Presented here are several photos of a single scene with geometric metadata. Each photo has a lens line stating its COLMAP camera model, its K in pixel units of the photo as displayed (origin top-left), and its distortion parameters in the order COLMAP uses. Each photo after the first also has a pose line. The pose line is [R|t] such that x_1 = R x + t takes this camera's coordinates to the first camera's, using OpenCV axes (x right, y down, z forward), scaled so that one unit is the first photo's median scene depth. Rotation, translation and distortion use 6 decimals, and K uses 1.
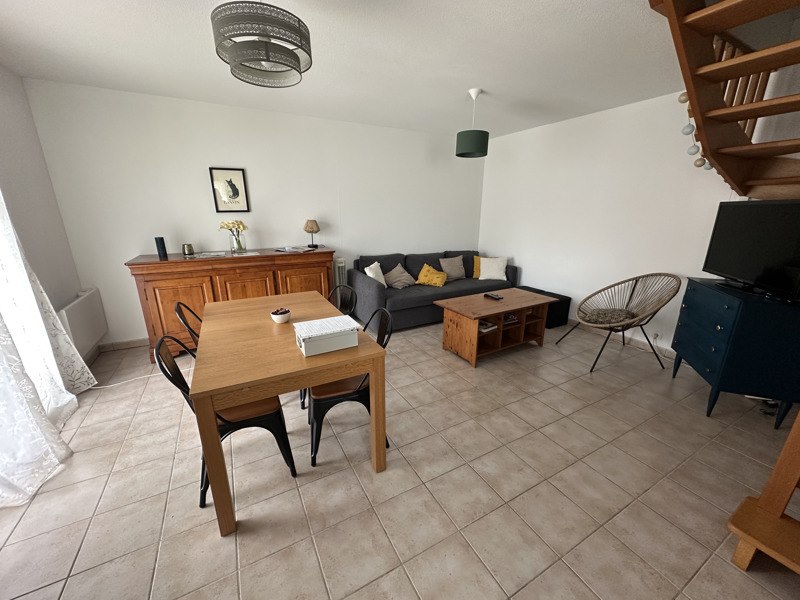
lens RADIAL K [[318.6, 0, 399.0], [0, 318.6, 302.2], [0, 0, 1]] dist [-0.001950, 0.000009]
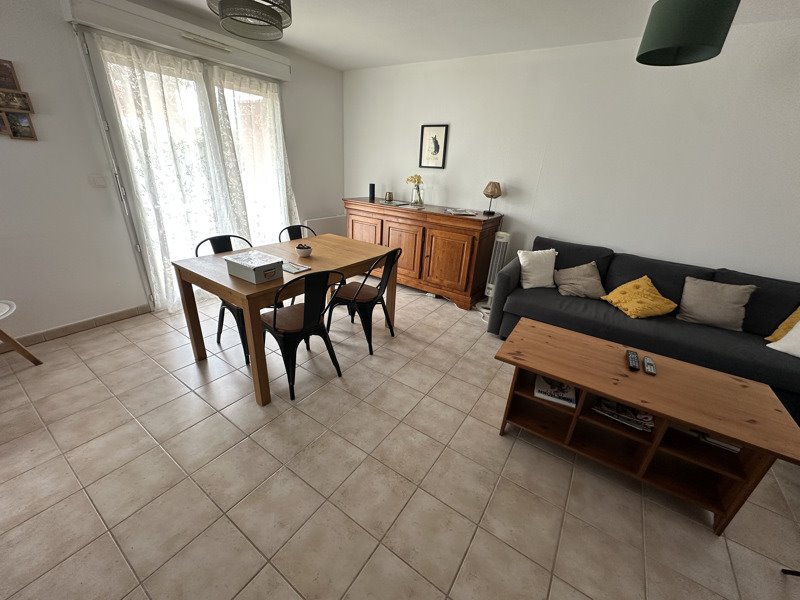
lens RADIAL K [[318.6, 0, 399.0], [0, 318.6, 302.2], [0, 0, 1]] dist [-0.001950, 0.000009]
pose [[0.456082, 0.377505, -0.805903, 0.478548], [-0.306975, 0.916726, 0.255692, -0.112928], [0.835318, 0.130776, 0.533987, 0.406165]]
